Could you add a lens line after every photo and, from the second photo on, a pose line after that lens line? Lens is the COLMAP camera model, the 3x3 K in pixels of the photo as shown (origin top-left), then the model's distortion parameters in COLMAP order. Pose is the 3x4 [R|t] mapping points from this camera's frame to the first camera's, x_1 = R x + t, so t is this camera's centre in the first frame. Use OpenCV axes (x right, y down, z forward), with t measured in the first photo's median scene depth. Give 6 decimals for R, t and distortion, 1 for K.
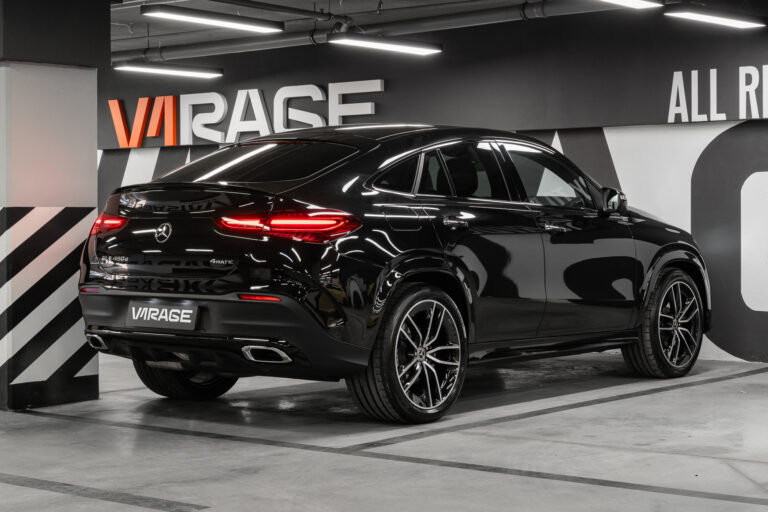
lens RADIAL K [[1506.4, 0, 384.0], [0, 1506.4, 256.0], [0, 0, 1]] dist [0.038238, -0.202602]
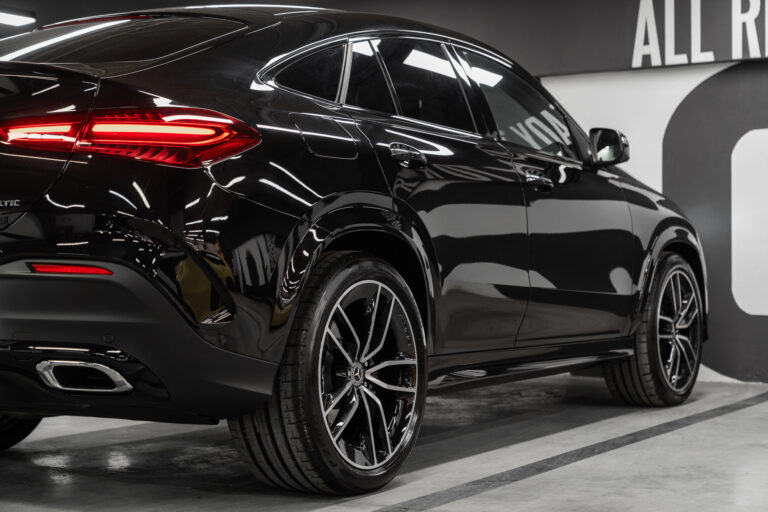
lens RADIAL K [[1391.8, 0, 384.0], [0, 1391.8, 256.0], [0, 0, 1]] dist [-0.006271, 0.029670]
pose [[0.992185, -0.001133, 0.124767, -0.031329], [0.004308, 0.999674, -0.025176, 0.032472], [-0.124698, 0.025517, 0.991867, 0.455361]]
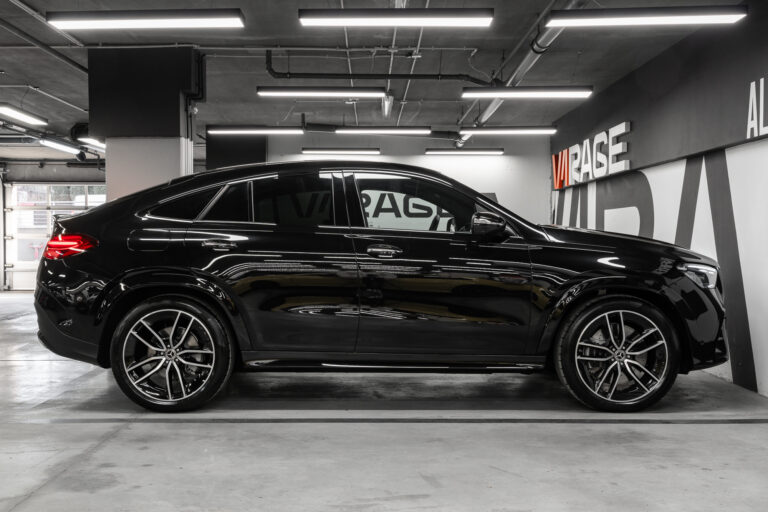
lens RADIAL K [[847.3, 0, 384.3], [0, 847.3, 277.8], [0, 0, 1]] dist [0.003867, -0.004033]
pose [[0.630458, 0.042002, -0.775086, 0.636028], [-0.023319, 0.999109, 0.035175, -0.022656], [0.775873, -0.004102, 0.630876, 0.693589]]
